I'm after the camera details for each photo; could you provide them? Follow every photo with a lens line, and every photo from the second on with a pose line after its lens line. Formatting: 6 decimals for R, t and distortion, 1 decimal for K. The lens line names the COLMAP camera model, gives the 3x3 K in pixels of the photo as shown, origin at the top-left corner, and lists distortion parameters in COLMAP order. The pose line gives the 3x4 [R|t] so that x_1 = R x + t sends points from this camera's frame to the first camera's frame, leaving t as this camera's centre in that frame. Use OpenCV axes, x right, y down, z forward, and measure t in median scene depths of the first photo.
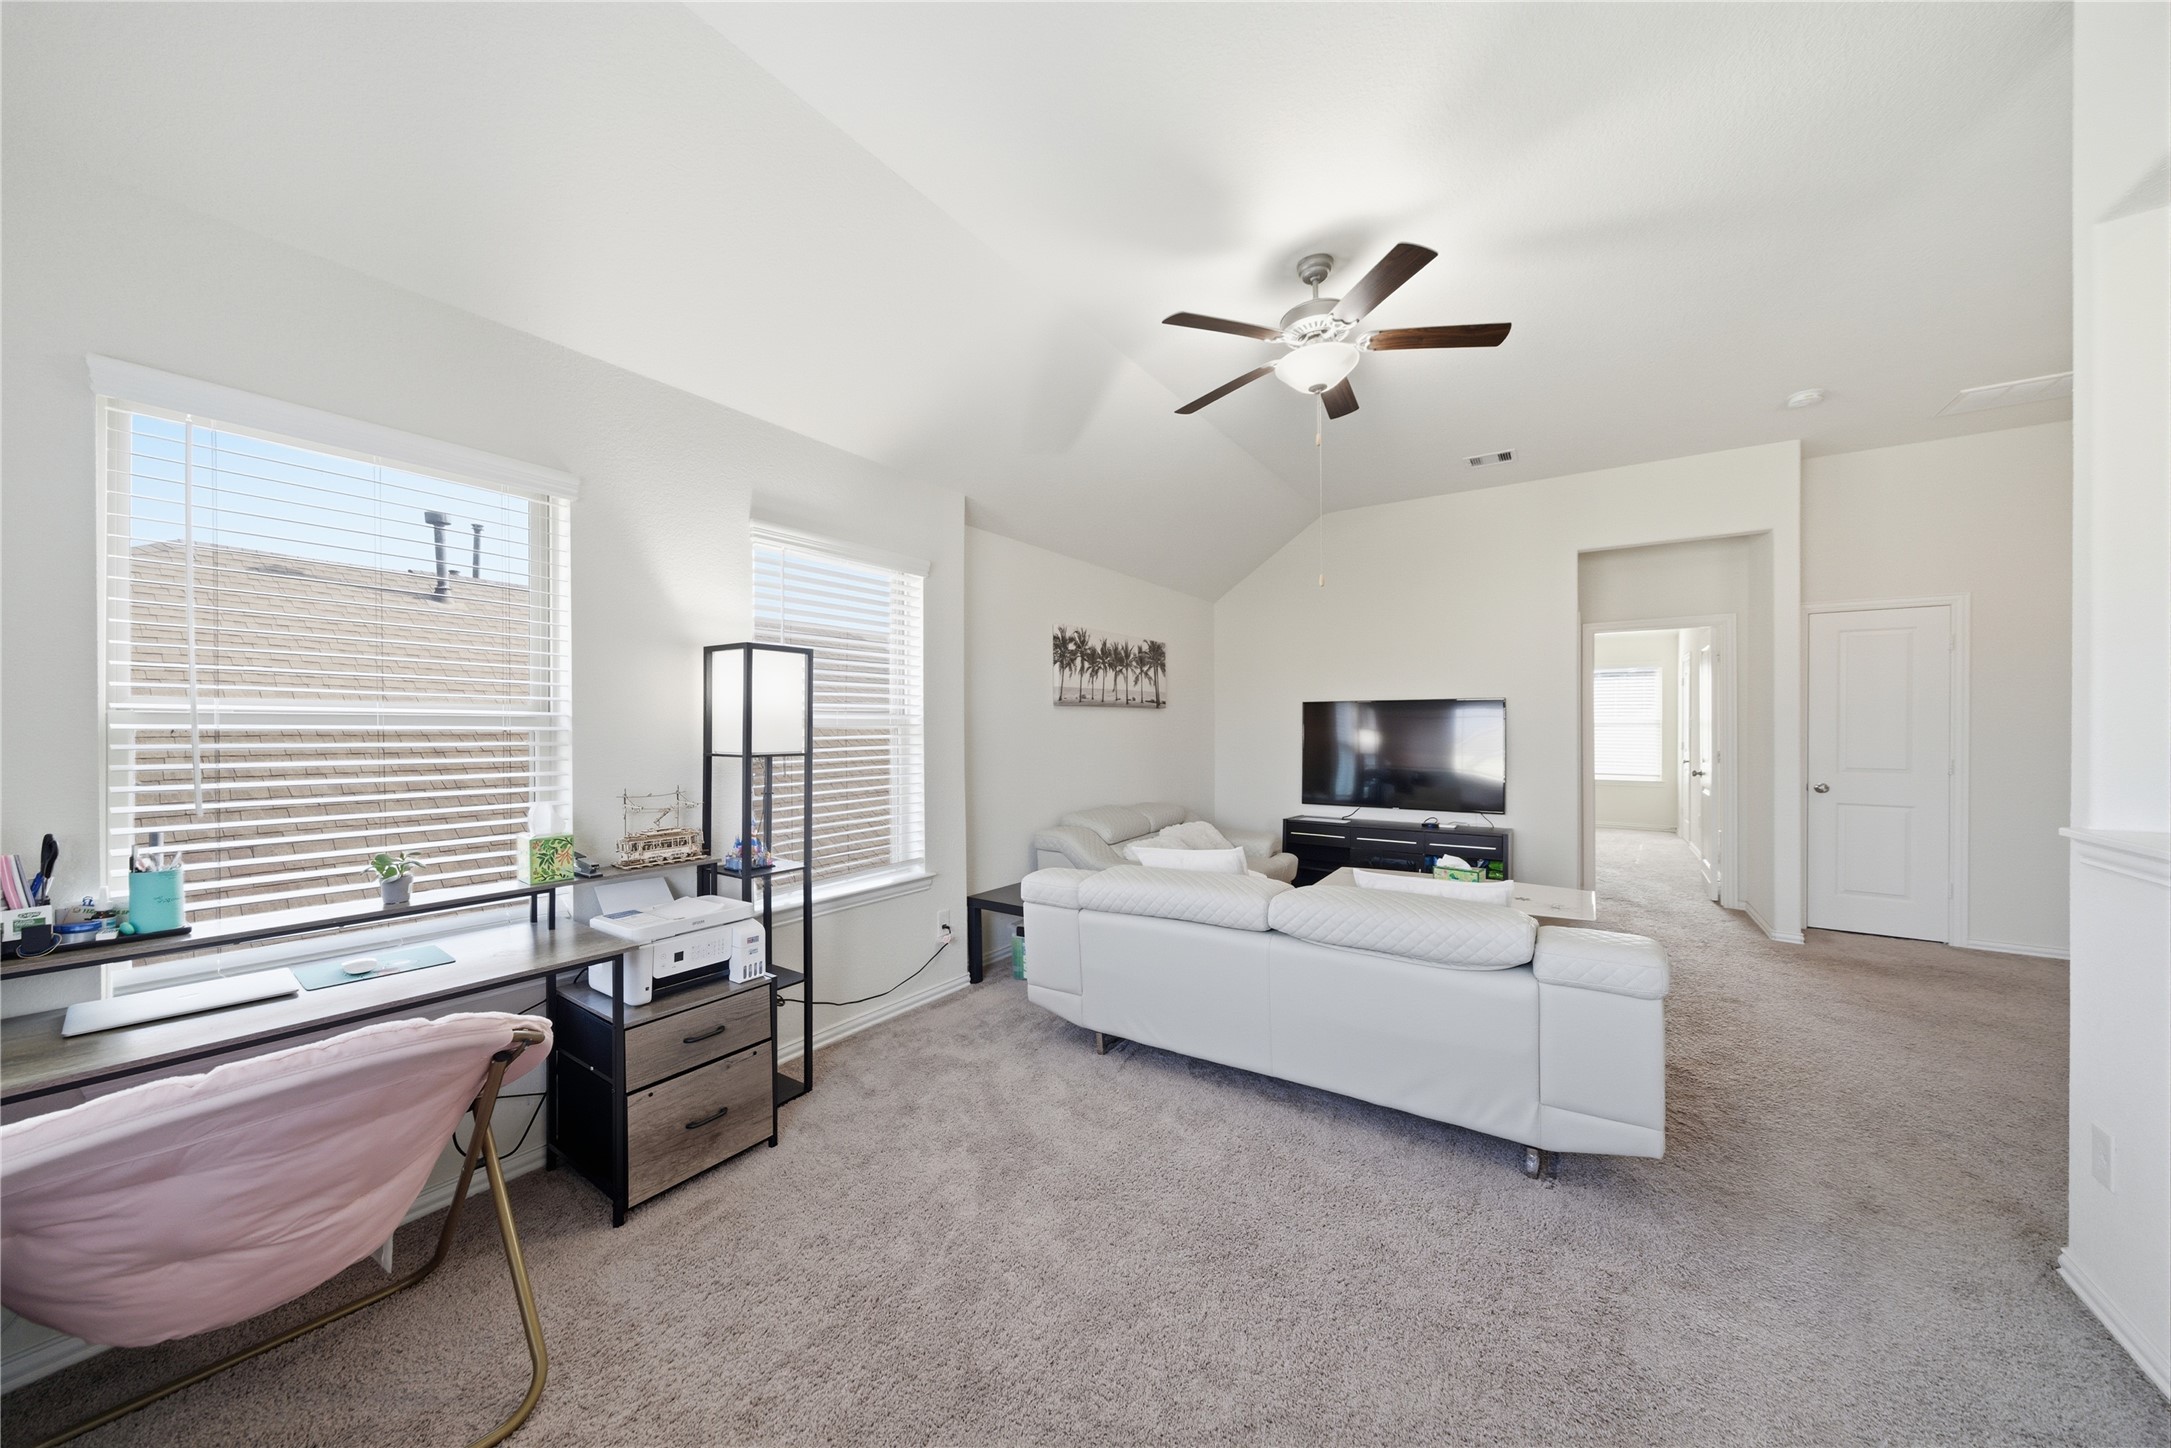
lens RADIAL K [[751.1, 0, 1063.9], [0, 751.1, 729.0], [0, 0, 1]] dist [0.003588, 0.000322]
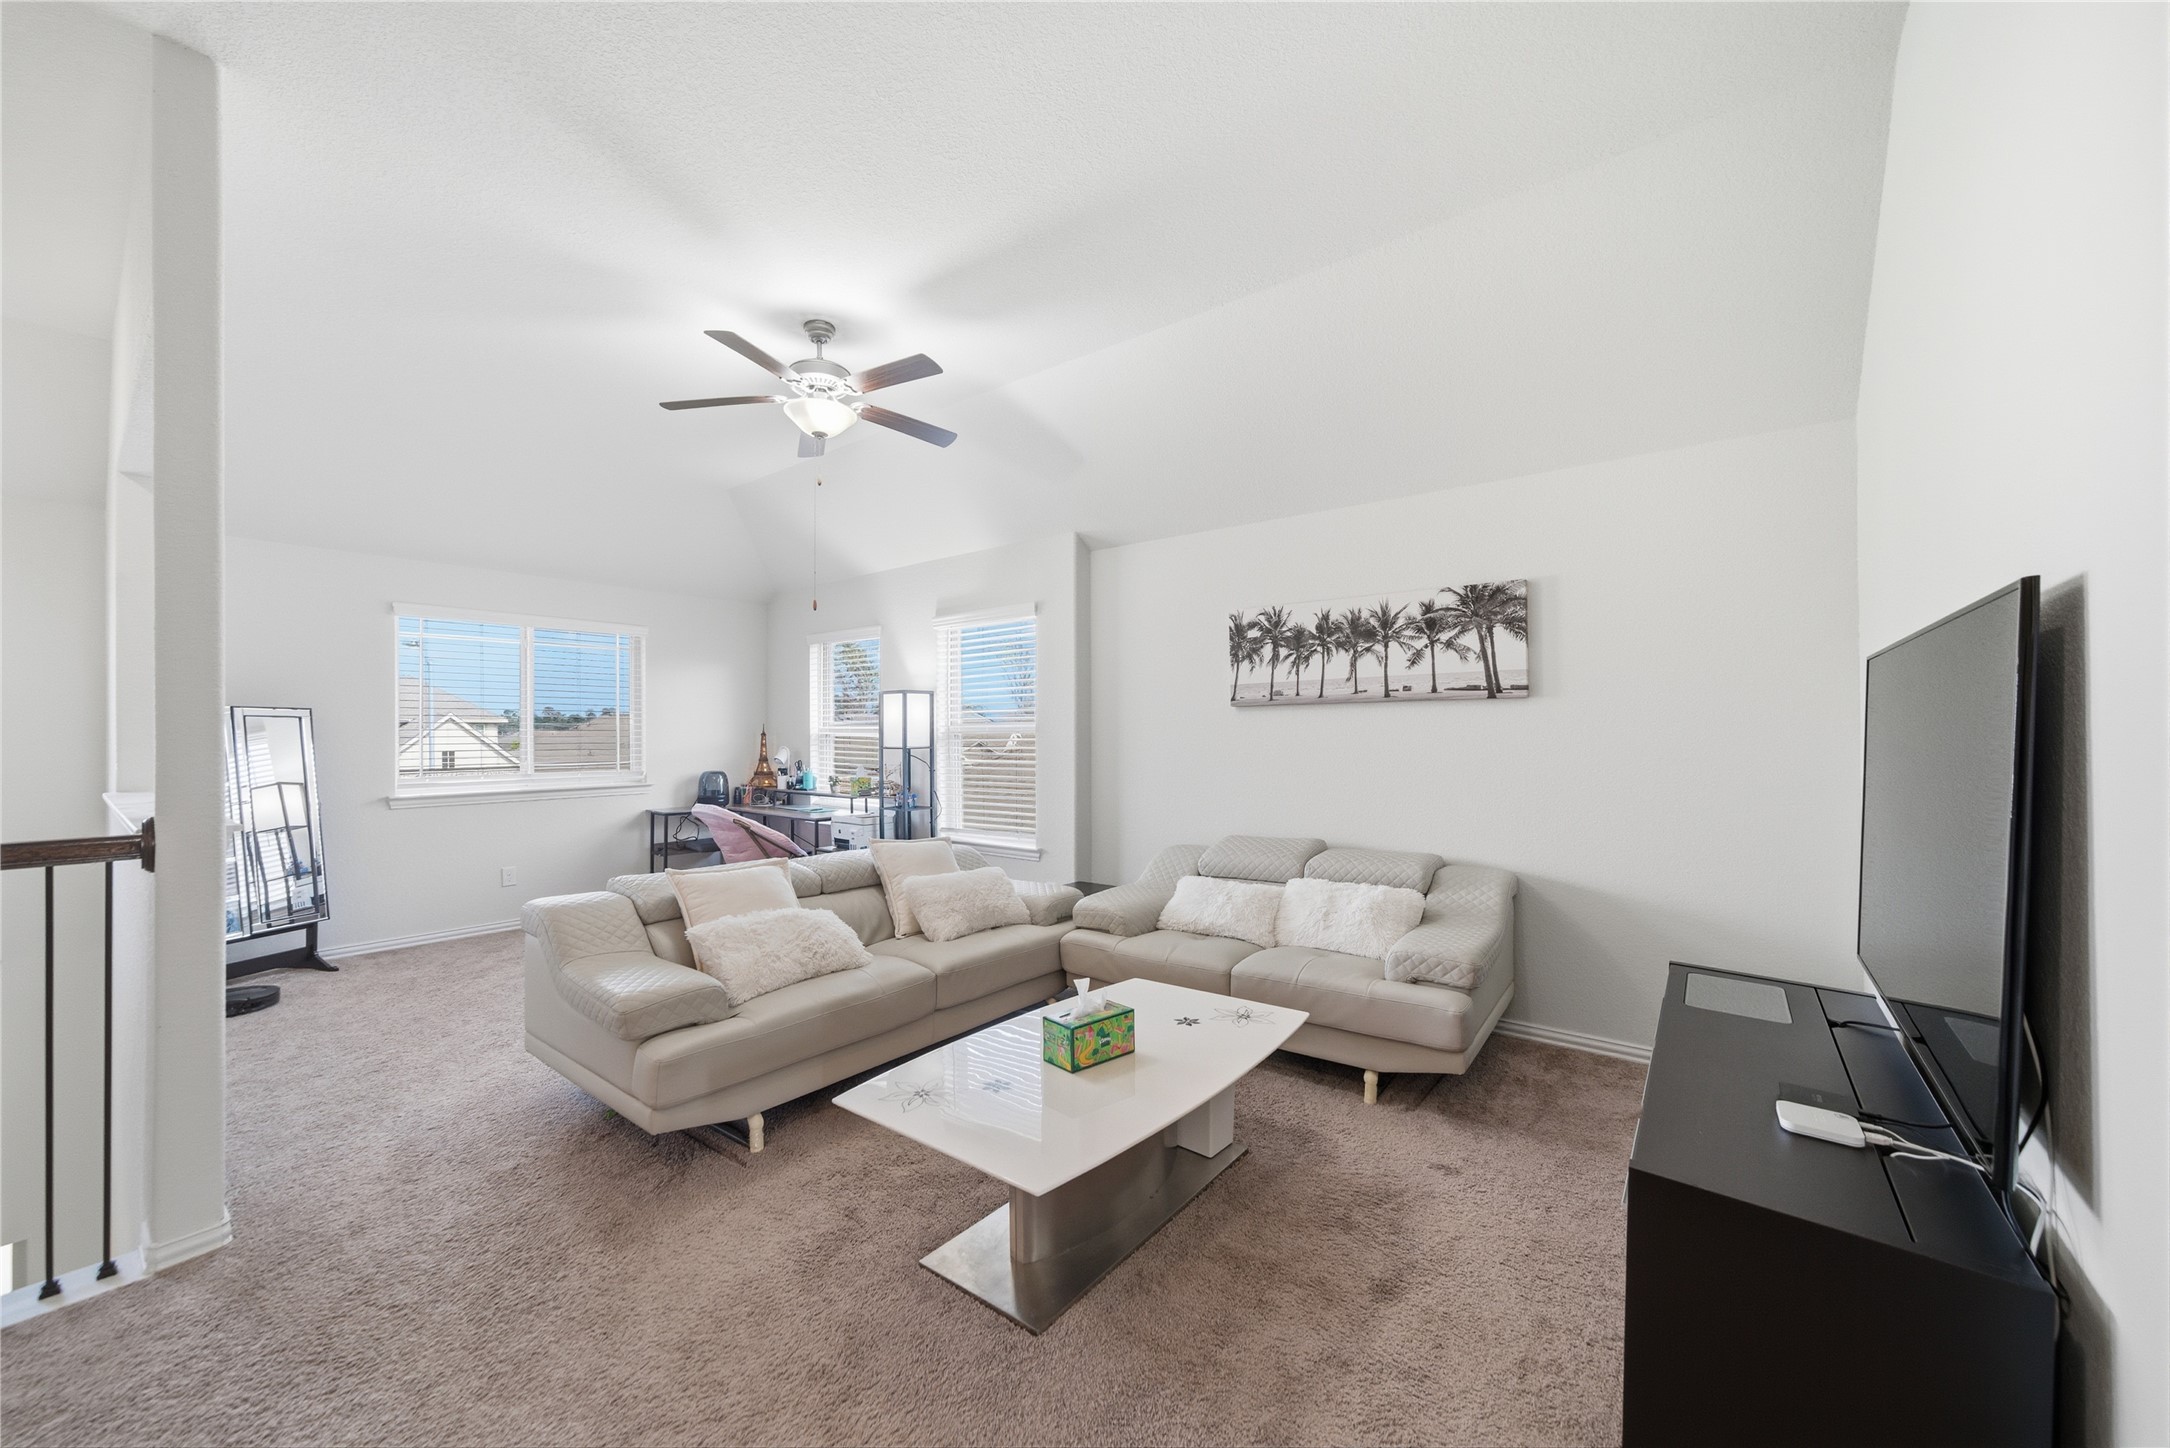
lens RADIAL K [[807.8, 0, 1074.8], [0, 807.8, 733.2], [0, 0, 1]] dist [0.000645, 0.000334]
pose [[-0.069907, 0.002353, -0.997551, 0.870122], [-0.000374, 0.999997, 0.002385, -0.004671], [0.997553, 0.000540, -0.069906, 0.848884]]
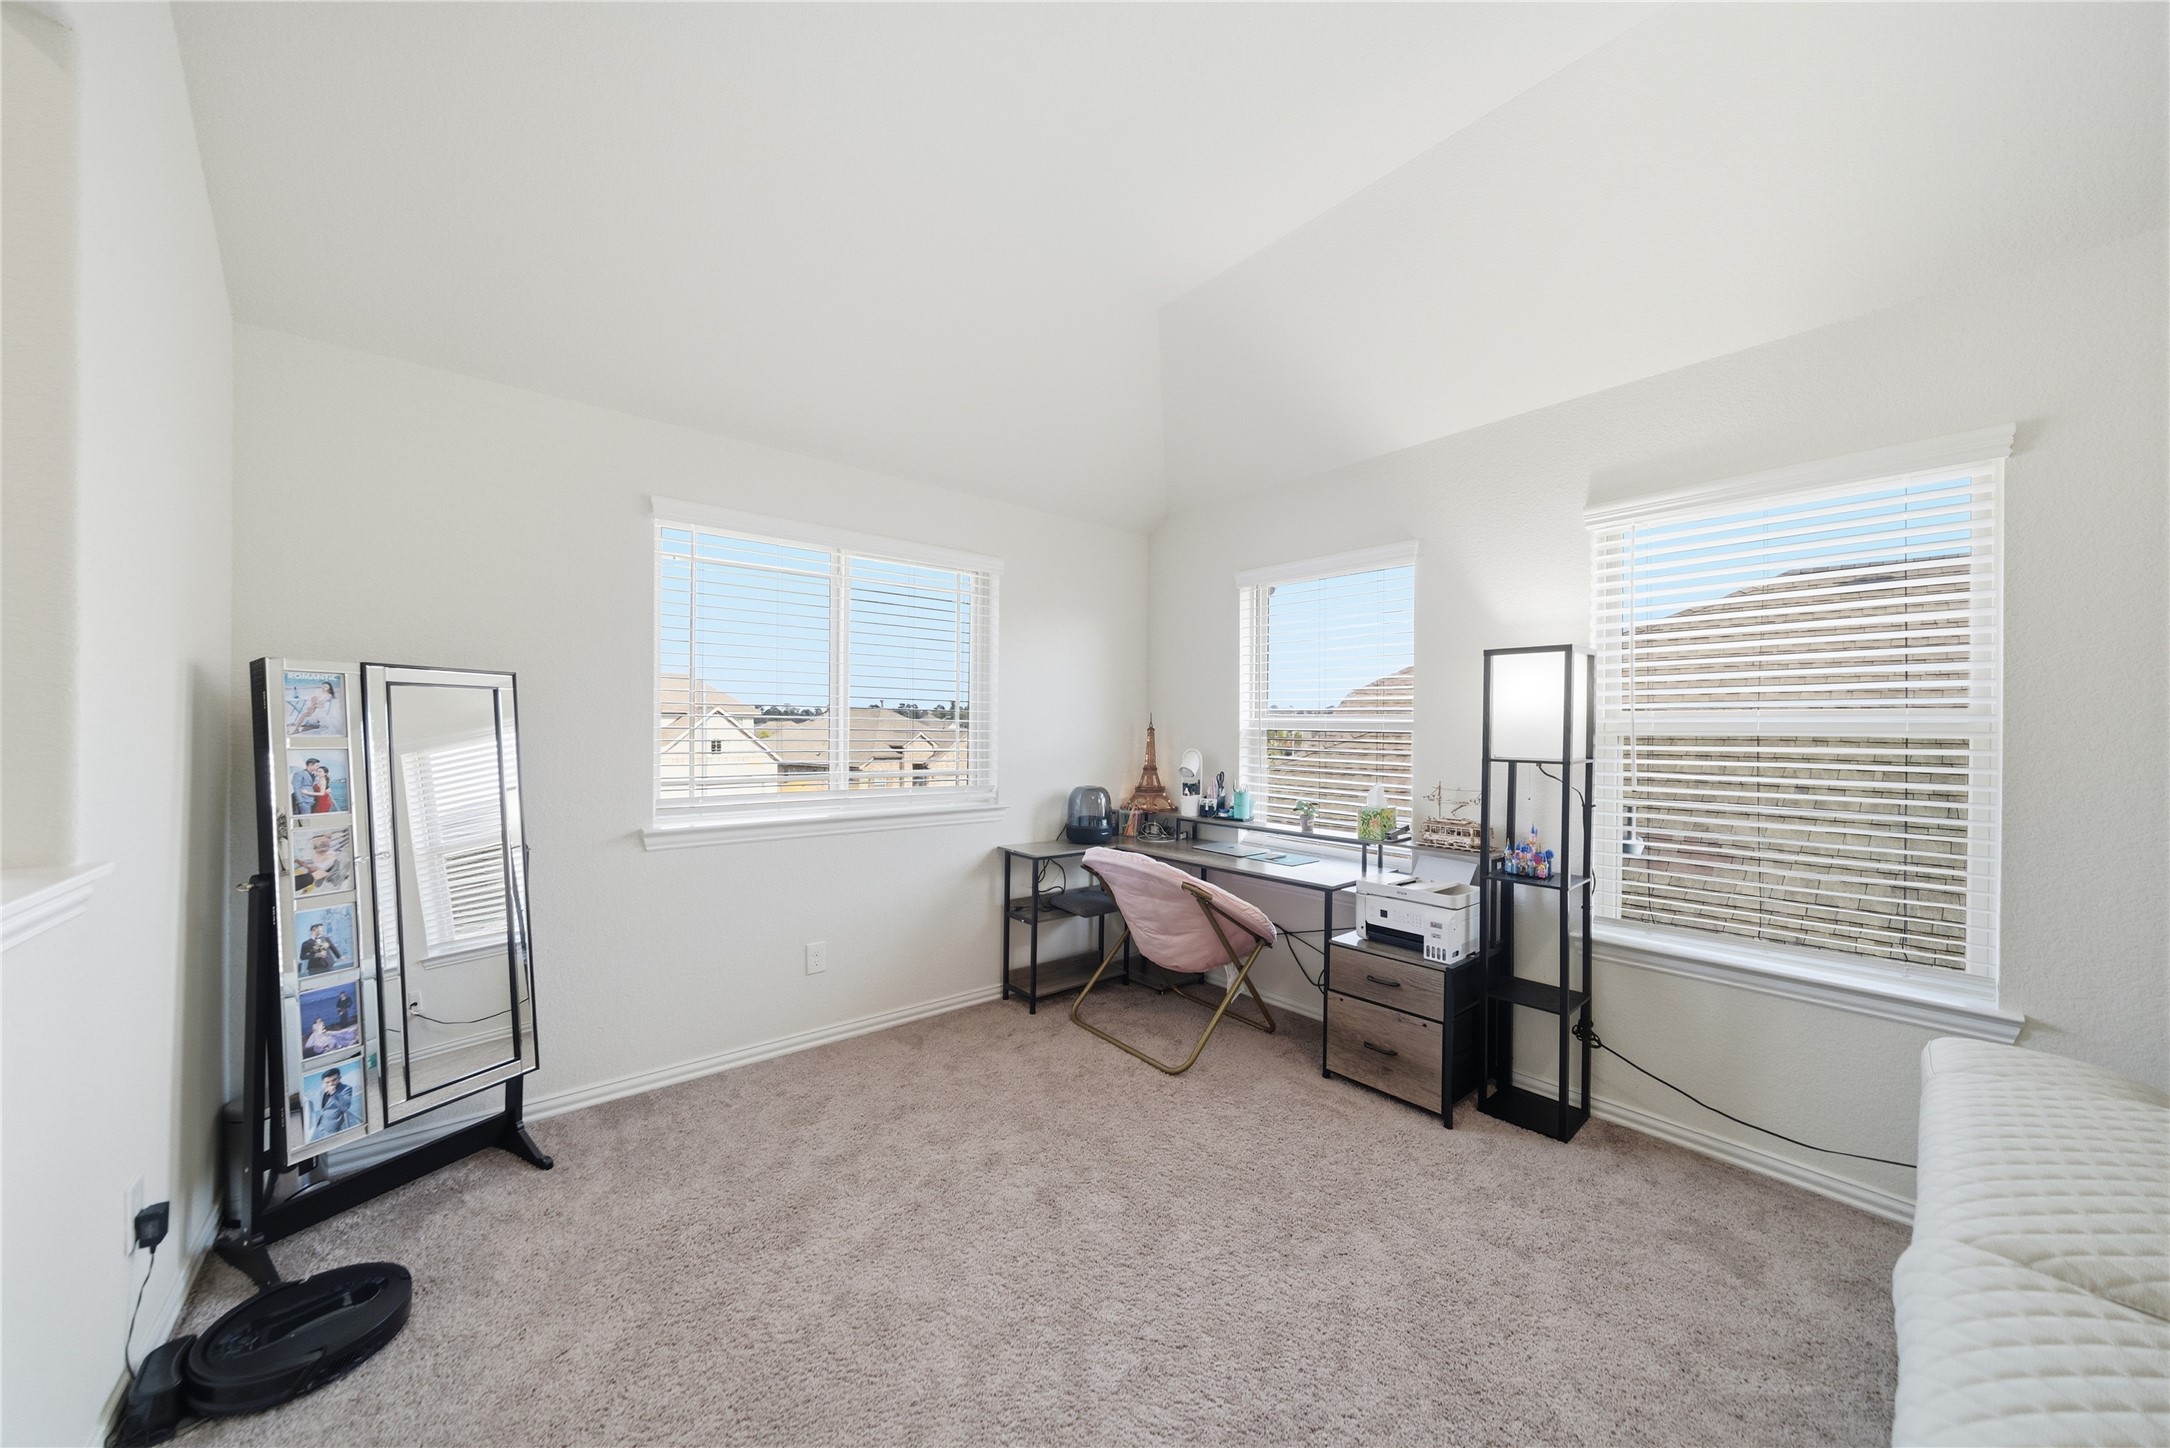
lens RADIAL K [[750.8, 0, 1084.6], [0, 750.8, 732.7], [0, 0, 1]] dist [0.003588, 0.000322]
pose [[-0.252500, 0.004166, -0.967588, 0.367370], [-0.010798, 0.999916, 0.007123, -0.001232], [0.967537, 0.012247, -0.252434, 0.368836]]
